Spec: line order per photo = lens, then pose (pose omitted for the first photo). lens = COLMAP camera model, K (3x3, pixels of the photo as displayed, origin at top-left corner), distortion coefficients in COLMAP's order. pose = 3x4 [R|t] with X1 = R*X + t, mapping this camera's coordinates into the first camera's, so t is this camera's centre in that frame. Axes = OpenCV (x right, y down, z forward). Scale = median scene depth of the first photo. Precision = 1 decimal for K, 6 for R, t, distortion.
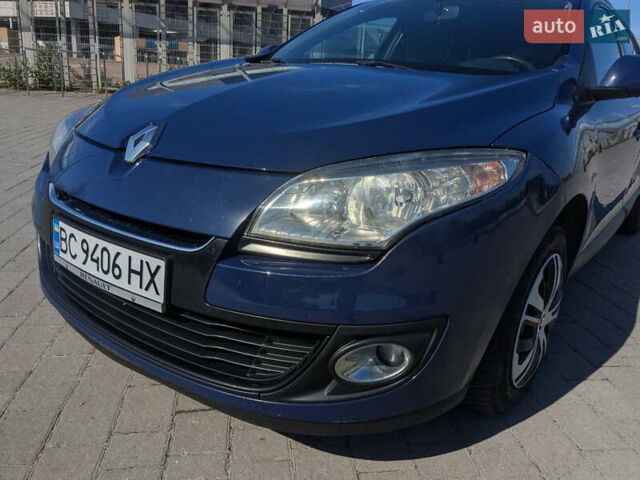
lens RADIAL K [[526.9, 0, 320.0], [0, 526.9, 240.0], [0, 0, 1]] dist [-0.003895, -0.008197]
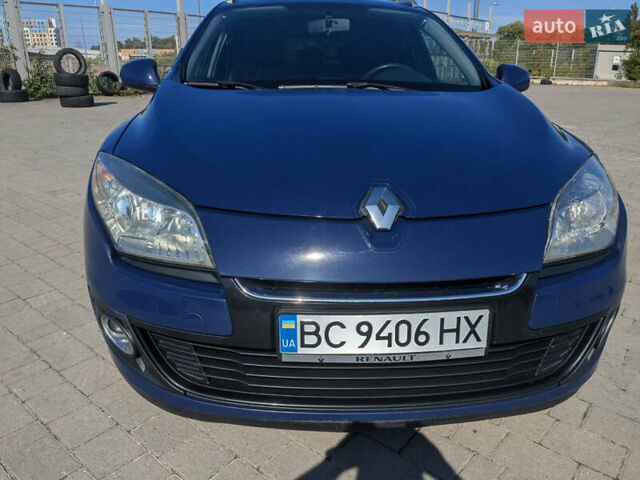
lens RADIAL K [[526.9, 0, 320.0], [0, 526.9, 240.0], [0, 0, 1]] dist [-0.003895, -0.008197]
pose [[0.744351, -0.262444, 0.614056, -1.133858], [0.221961, 0.964489, 0.143158, -0.317472], [-0.629821, 0.029736, 0.776171, 0.349918]]
